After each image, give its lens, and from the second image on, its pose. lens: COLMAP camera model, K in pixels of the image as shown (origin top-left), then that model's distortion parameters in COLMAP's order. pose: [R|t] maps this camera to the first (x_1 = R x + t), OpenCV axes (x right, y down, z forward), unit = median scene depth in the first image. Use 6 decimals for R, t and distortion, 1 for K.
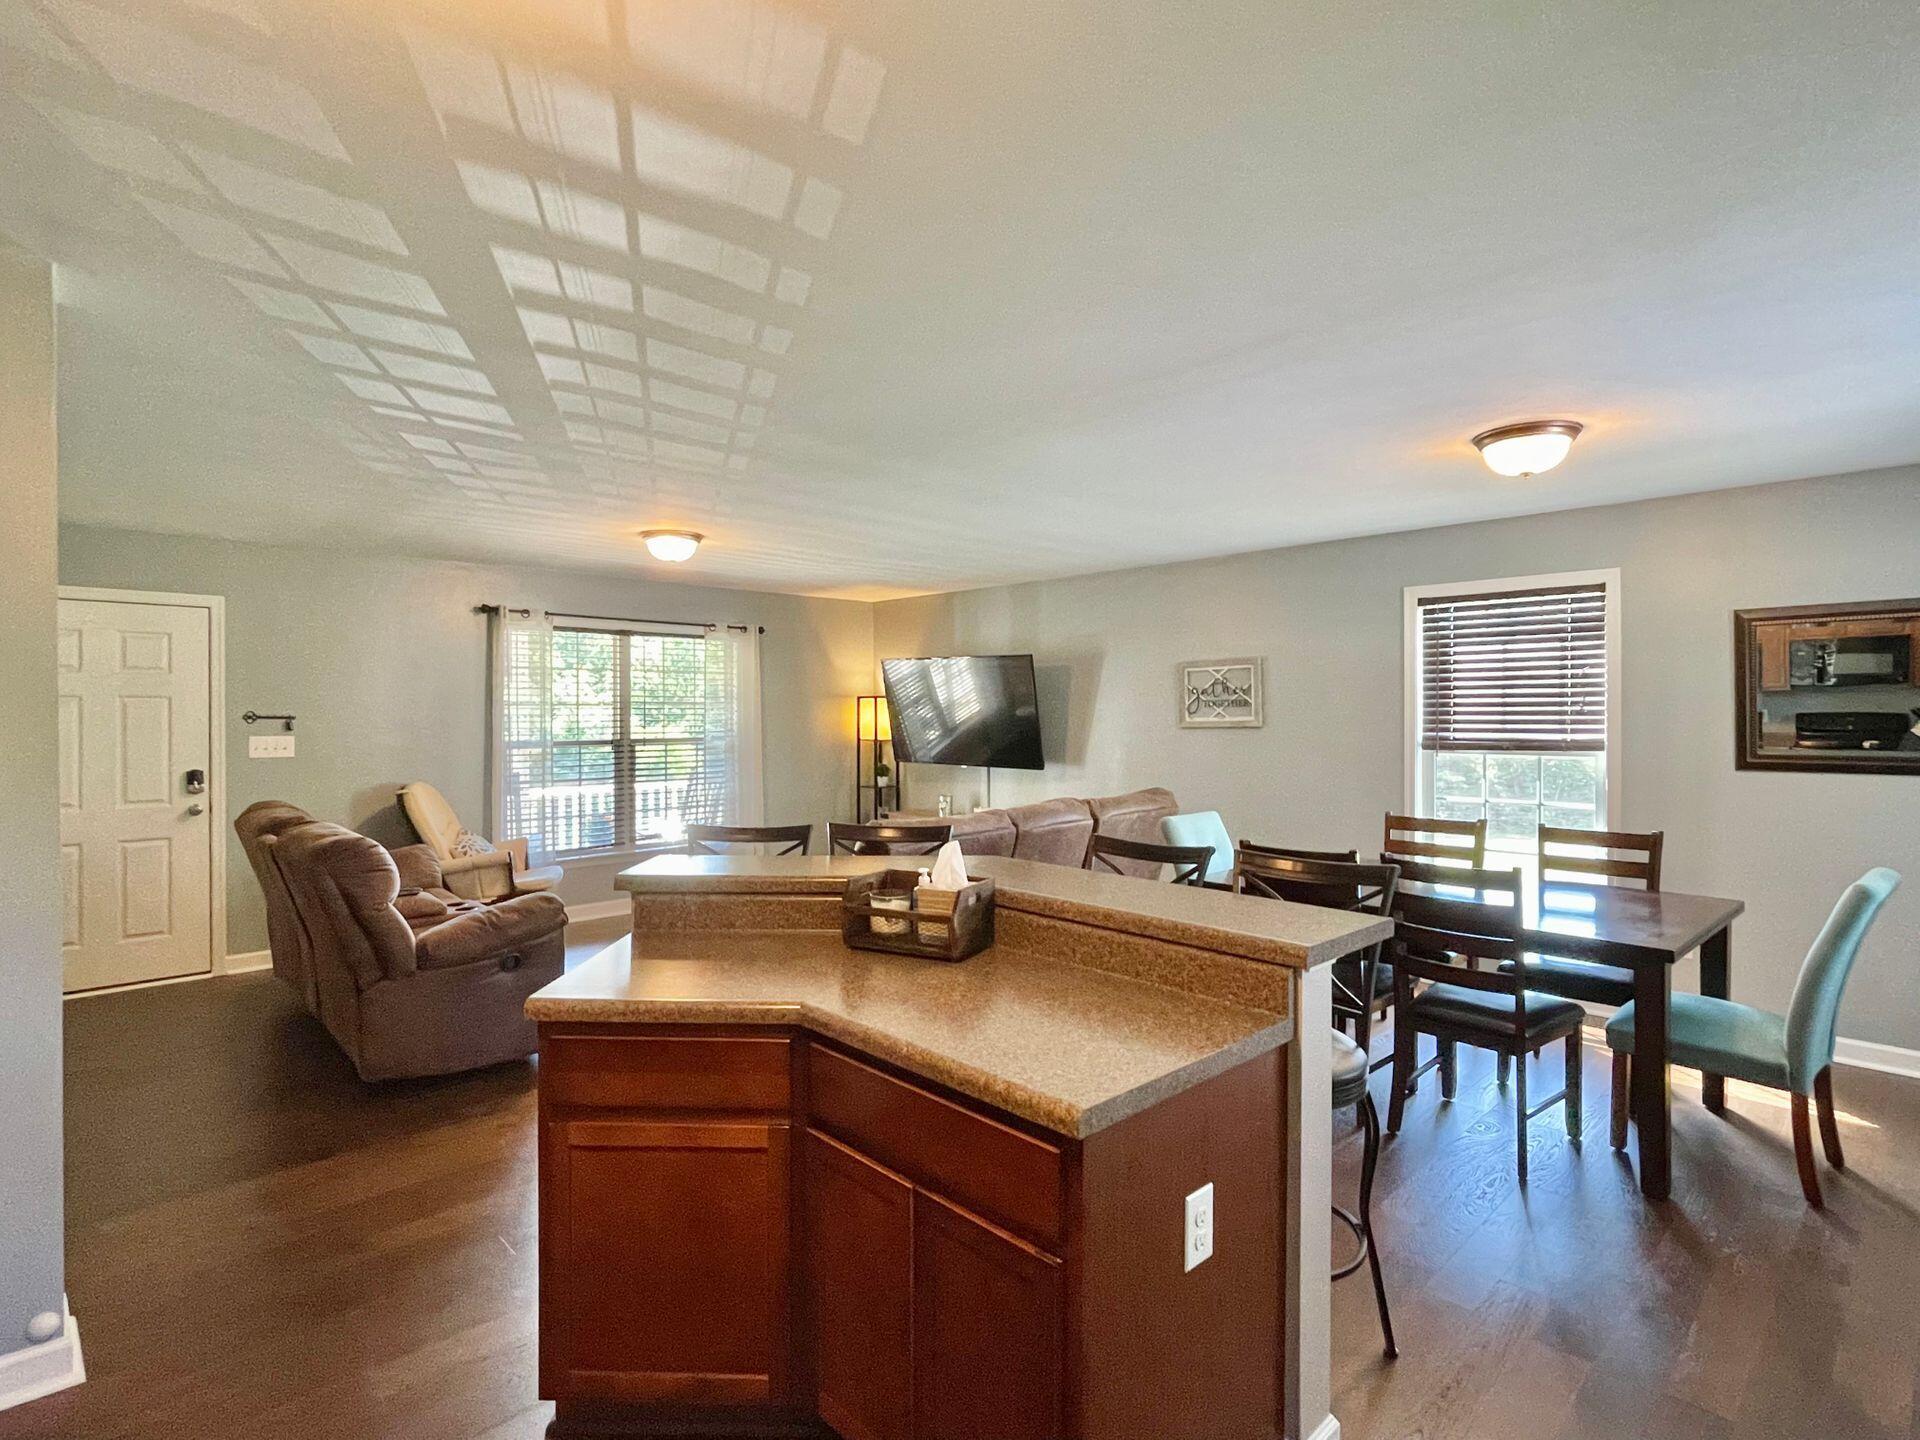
lens RADIAL K [[956.2, 0, 948.0], [0, 956.2, 711.7], [0, 0, 1]] dist [-0.012920, 0.003434]
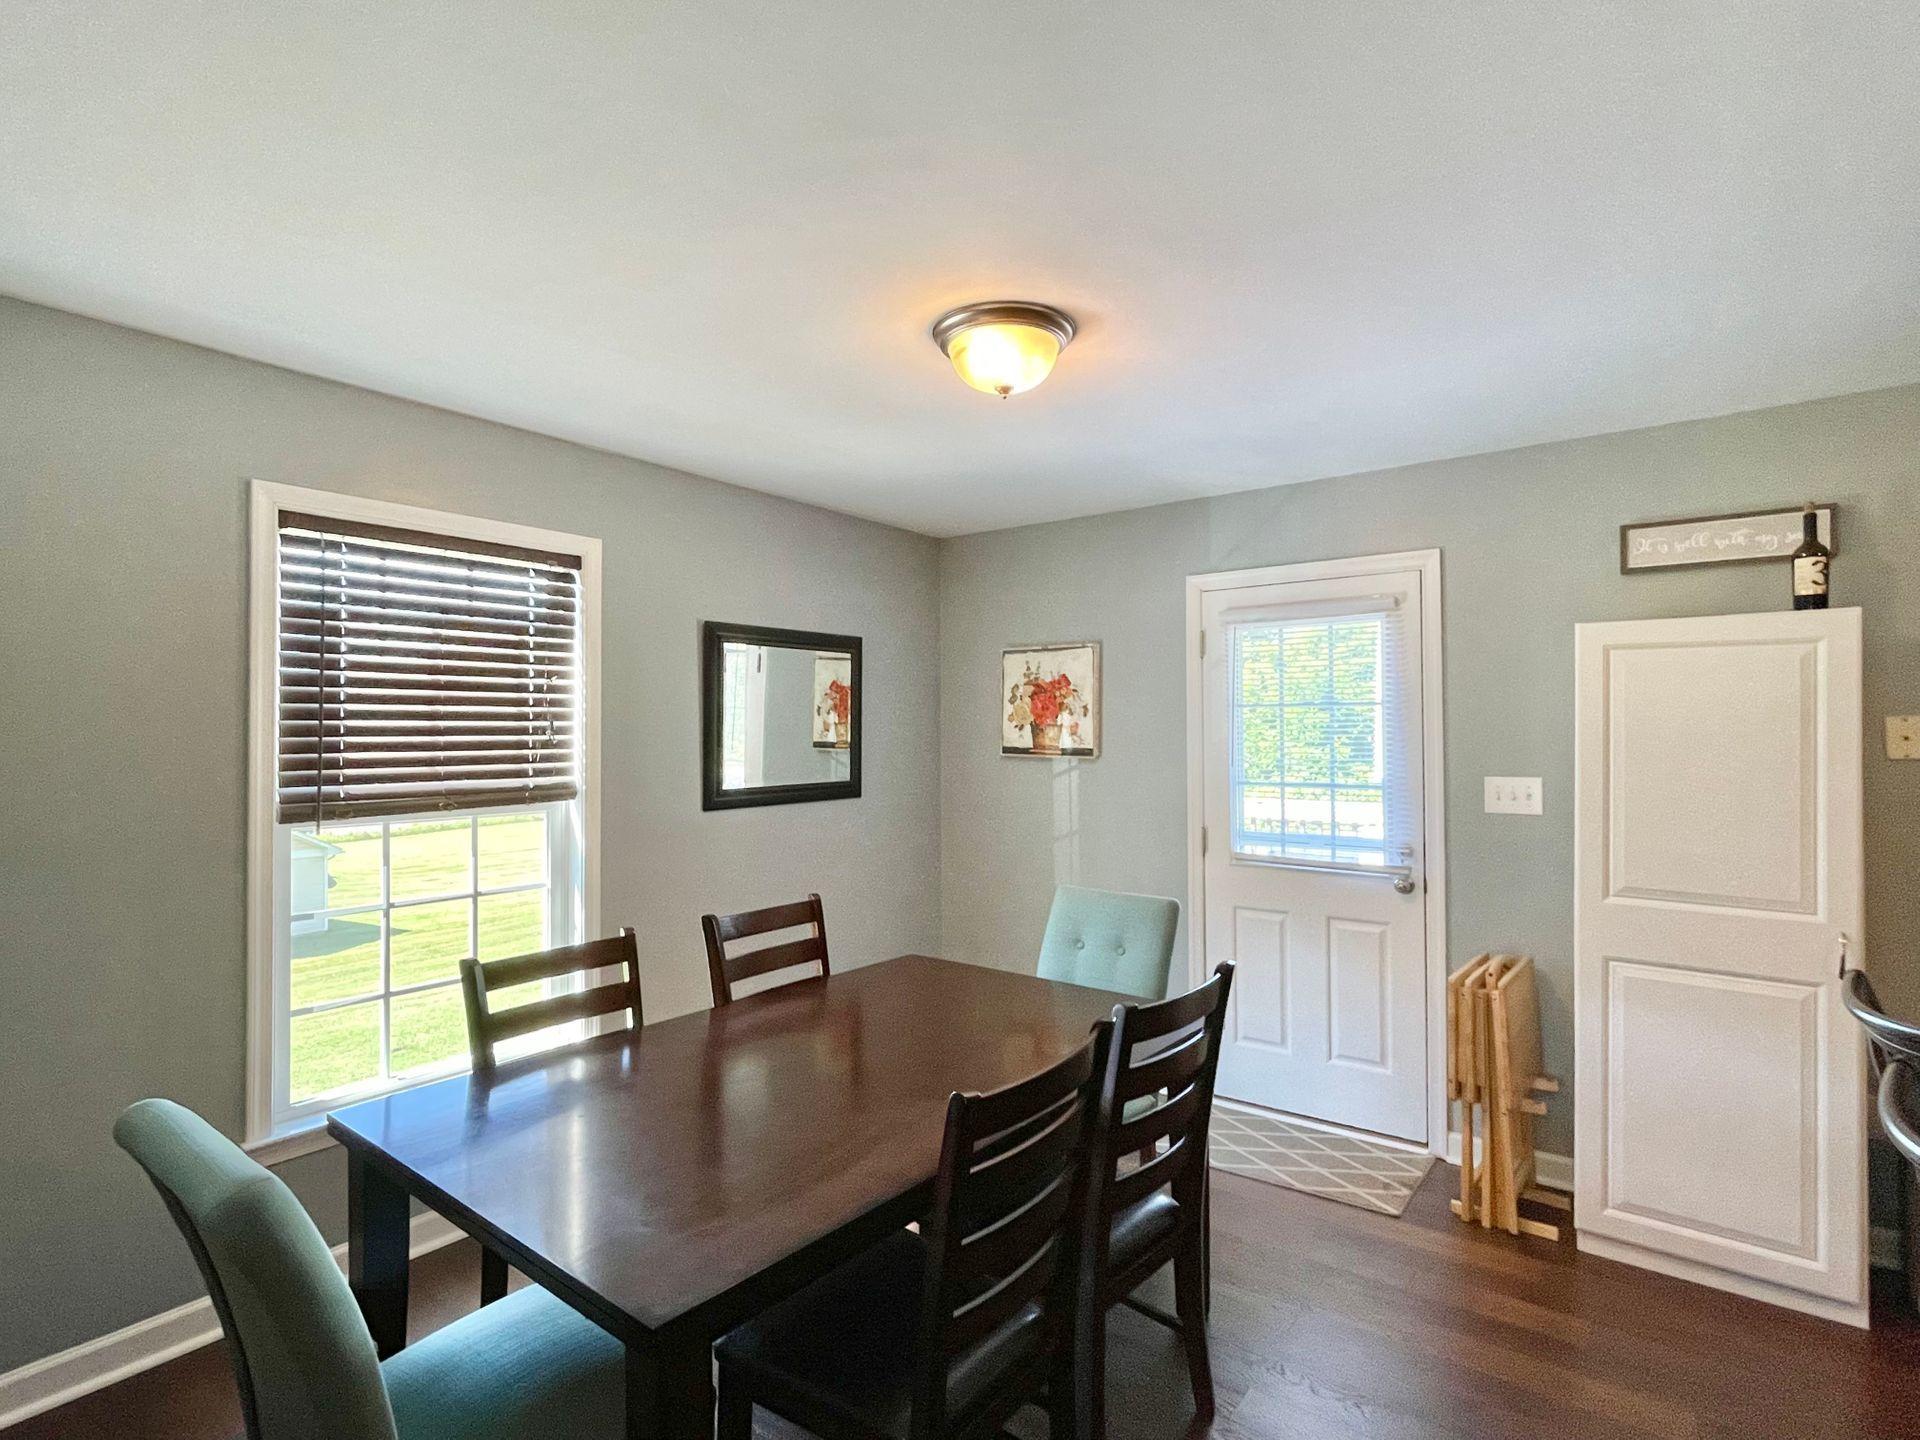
lens RADIAL K [[956.2, 0, 958.1], [0, 956.2, 714.7], [0, 0, 1]] dist [-0.012920, 0.003434]
pose [[-0.154883, 0.022712, 0.987672, -0.031064], [0.004202, 0.999742, -0.022330, -0.003195], [-0.987924, 0.000692, -0.154939, 0.750170]]
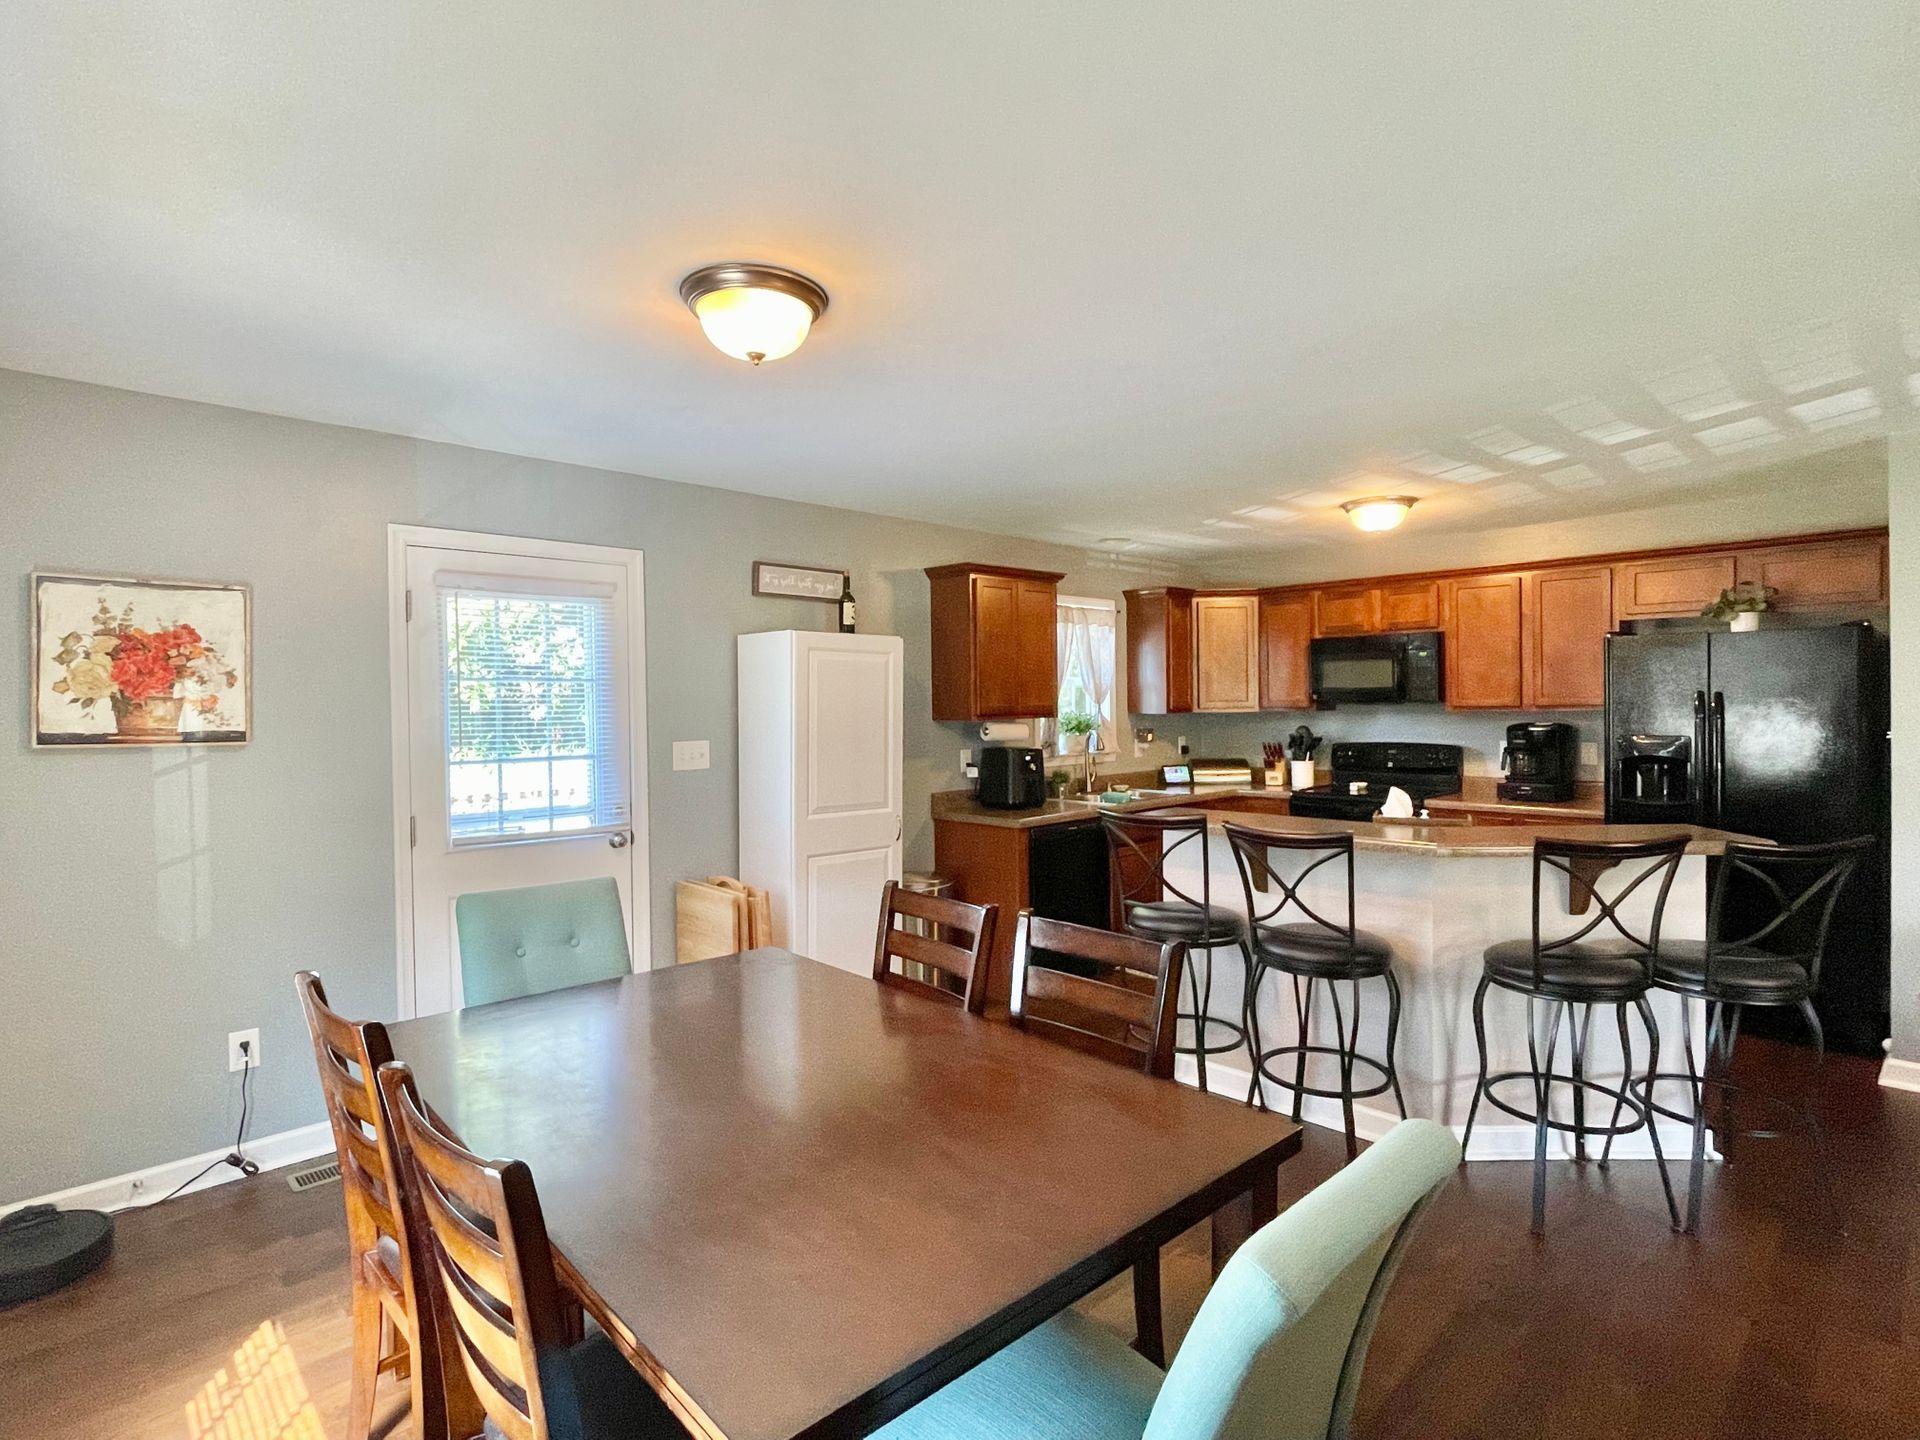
lens RADIAL K [[1009.8, 0, 959.2], [0, 1009.8, 721.7], [0, 0, 1]] dist [0.003028, 0.000351]
pose [[-0.999468, 0.015566, -0.028659, 0.338985], [0.015145, 0.999775, 0.014840, -0.000465], [0.028884, 0.014398, -0.999479, 1.160521]]
